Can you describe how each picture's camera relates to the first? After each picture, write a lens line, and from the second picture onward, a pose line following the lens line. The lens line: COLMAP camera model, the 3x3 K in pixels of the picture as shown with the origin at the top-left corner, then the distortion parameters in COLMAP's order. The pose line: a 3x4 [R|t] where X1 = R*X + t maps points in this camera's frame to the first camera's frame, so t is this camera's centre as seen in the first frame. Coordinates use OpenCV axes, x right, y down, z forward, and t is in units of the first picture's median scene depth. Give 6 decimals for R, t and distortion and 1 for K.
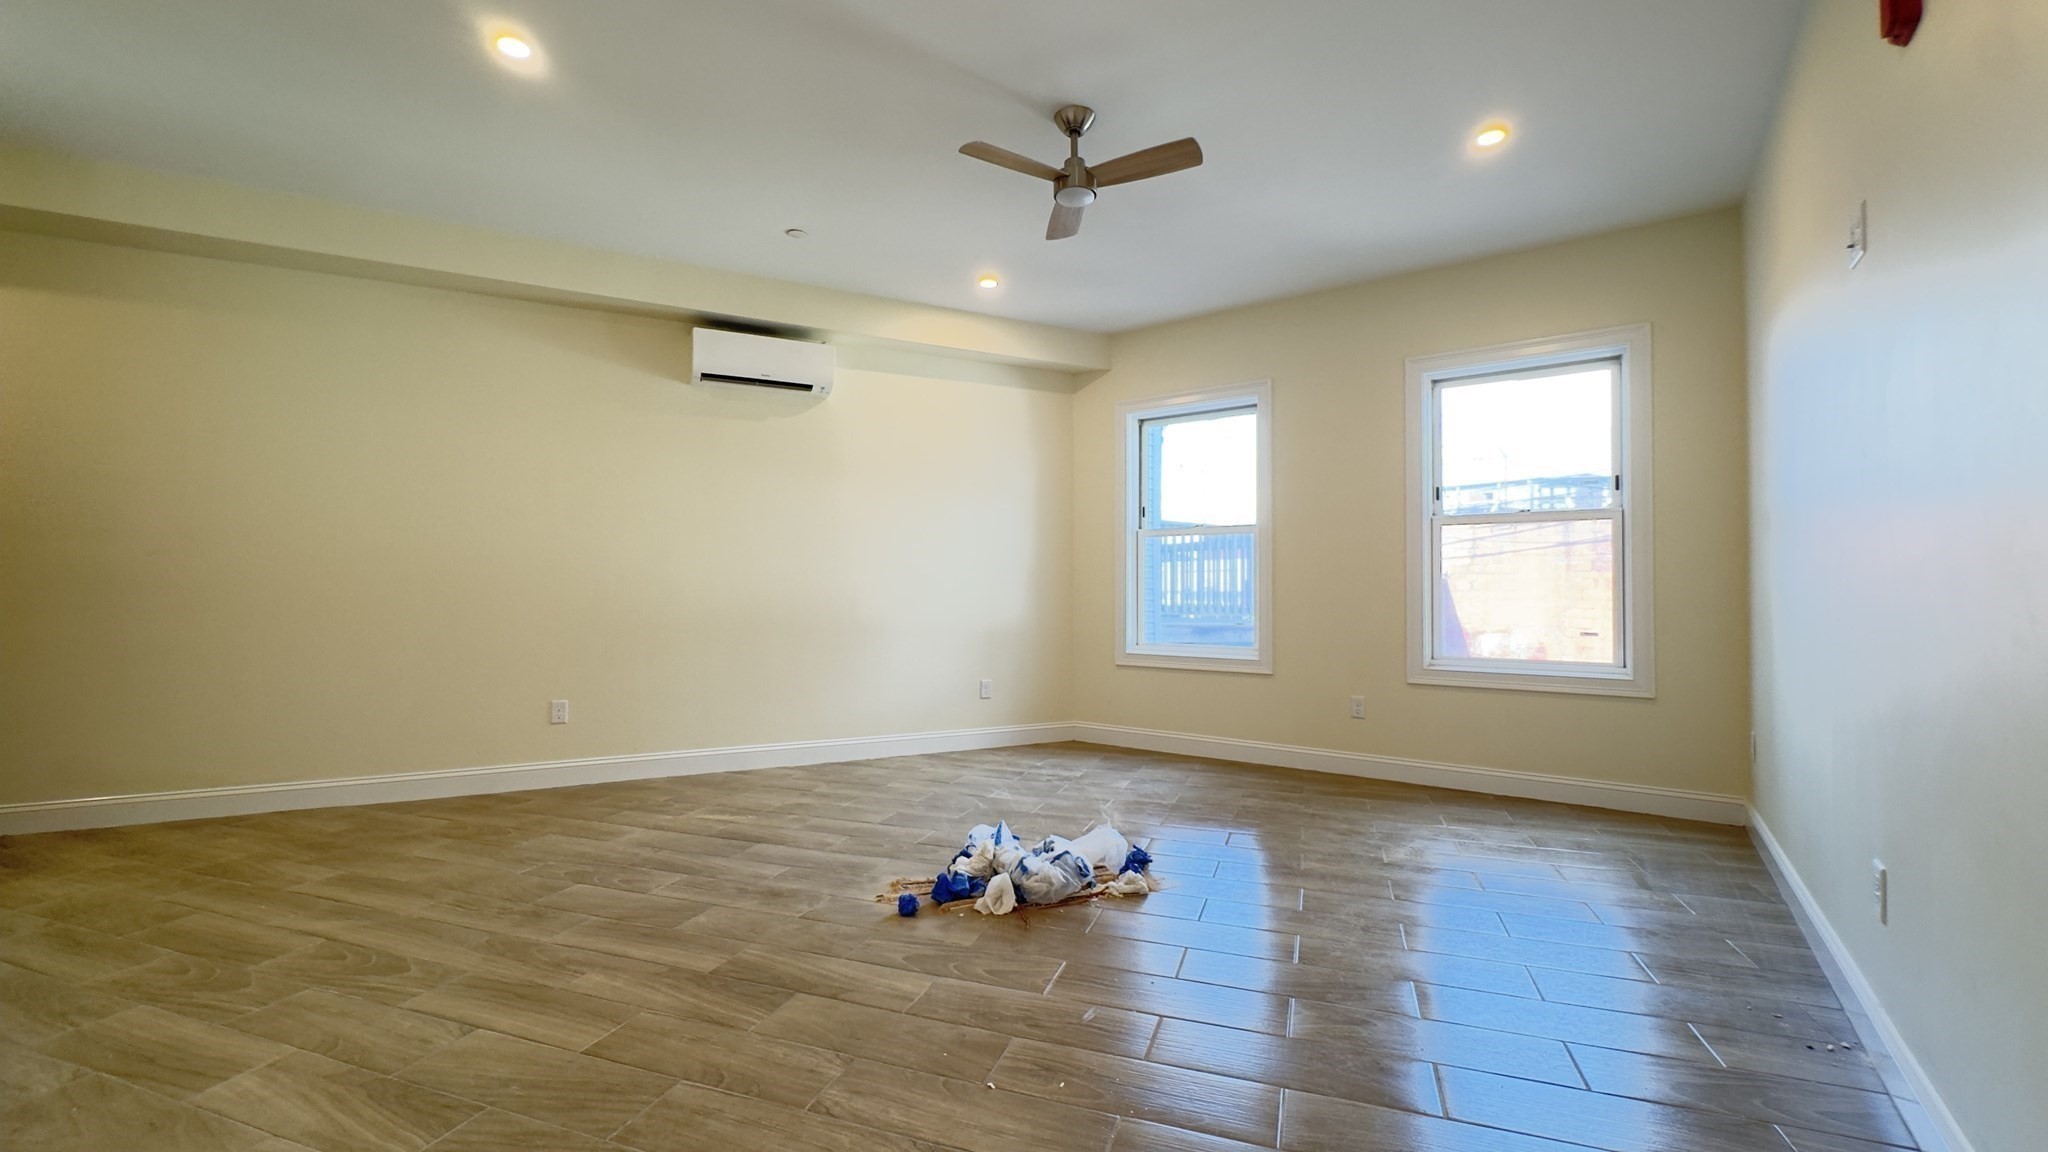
lens RADIAL K [[827.9, 0, 1024.0], [0, 827.9, 576.0], [0, 0, 1]] dist [0.000957, 0.000312]
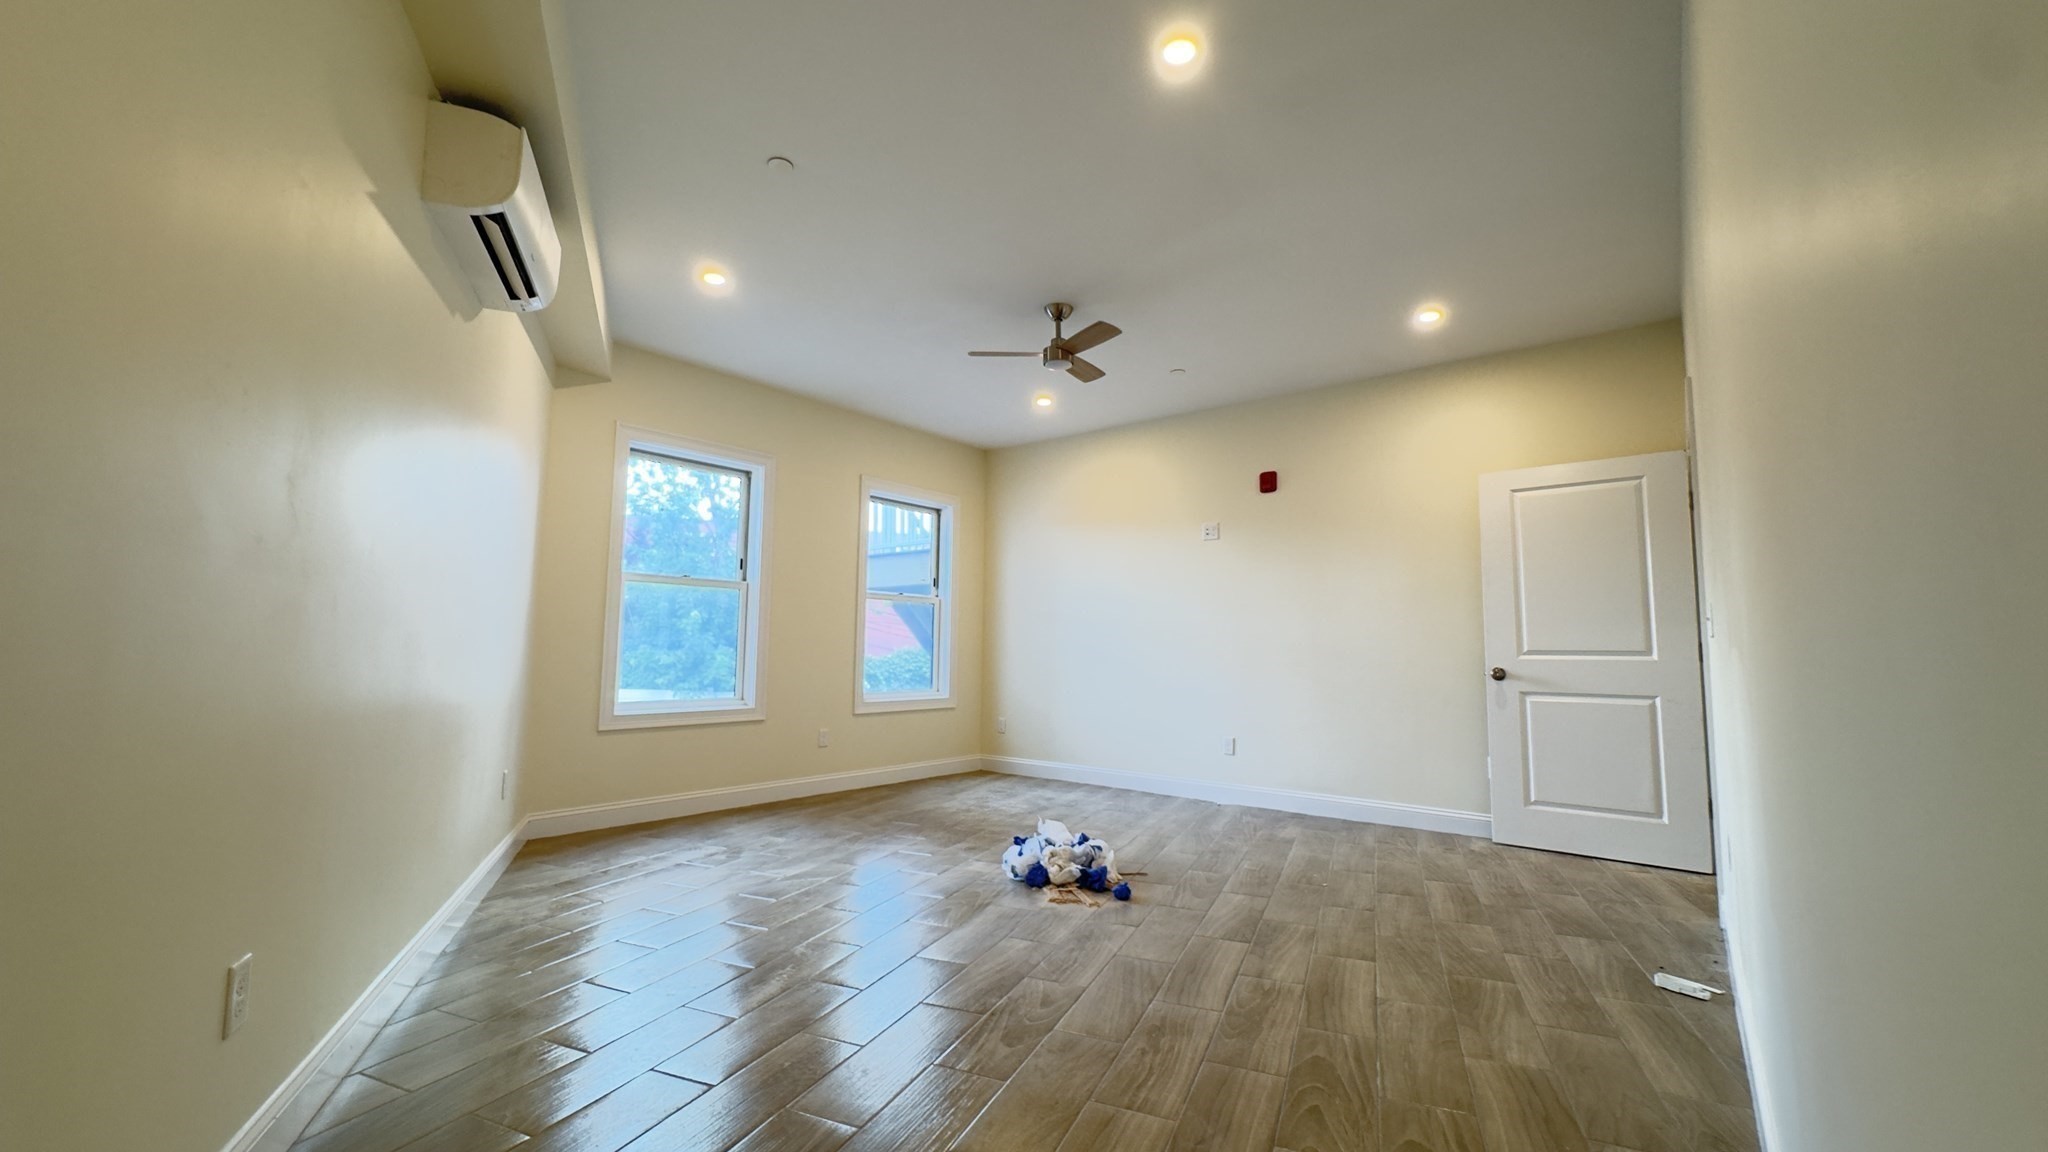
lens RADIAL K [[827.9, 0, 1024.0], [0, 827.9, 576.0], [0, 0, 1]] dist [0.000957, 0.000312]
pose [[0.047669, 0.089123, 0.994879, -1.508146], [-0.029246, 0.995709, -0.087796, 0.025263], [-0.998435, -0.024911, 0.050071, 1.126393]]
